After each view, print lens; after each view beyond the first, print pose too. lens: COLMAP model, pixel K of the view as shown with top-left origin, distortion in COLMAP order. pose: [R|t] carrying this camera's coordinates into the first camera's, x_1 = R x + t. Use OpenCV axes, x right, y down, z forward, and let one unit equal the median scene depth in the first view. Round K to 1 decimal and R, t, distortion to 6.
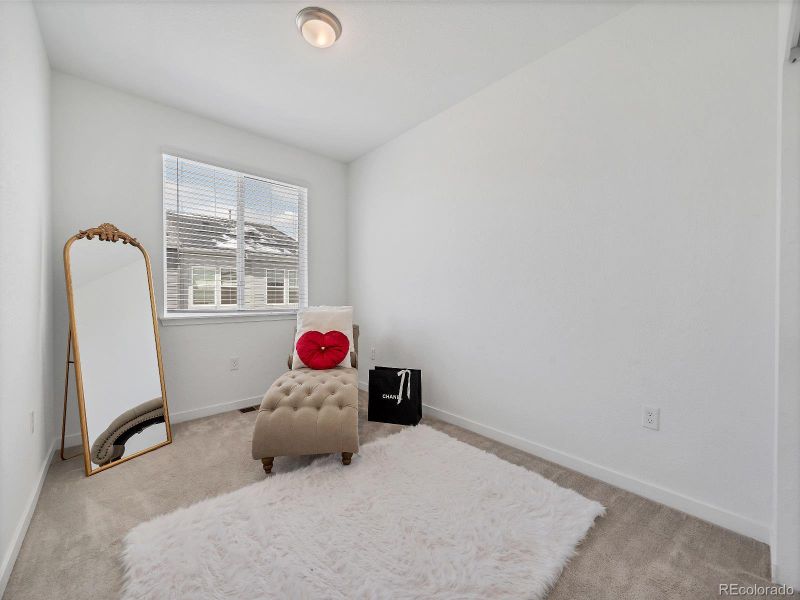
lens RADIAL K [[316.4, 0, 401.2], [0, 316.4, 293.8], [0, 0, 1]] dist [-0.001148, -0.000092]
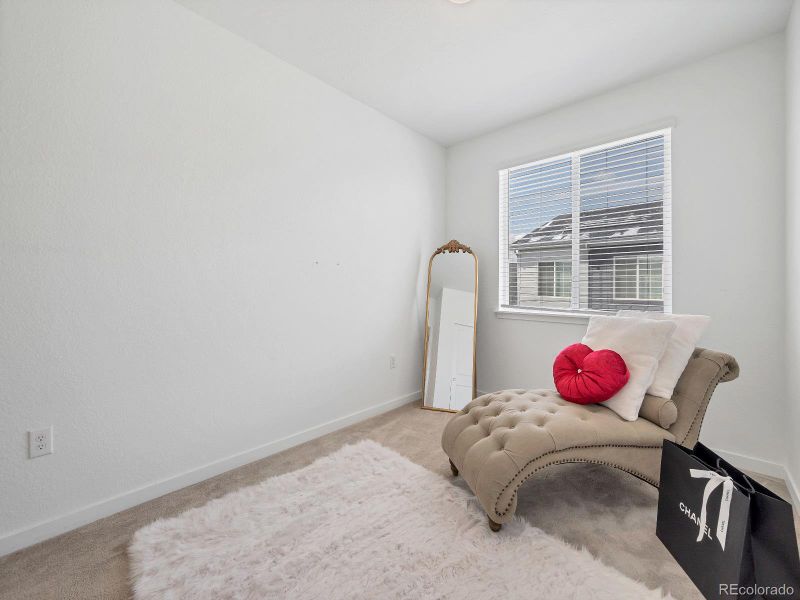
lens RADIAL K [[316.4, 0, 401.2], [0, 316.4, 293.8], [0, 0, 1]] dist [-0.001148, -0.000092]
pose [[0.109139, 0.015472, -0.993906, 0.390464], [-0.008682, 0.999856, 0.014612, -0.002048], [0.993989, 0.007034, 0.109258, 0.543179]]
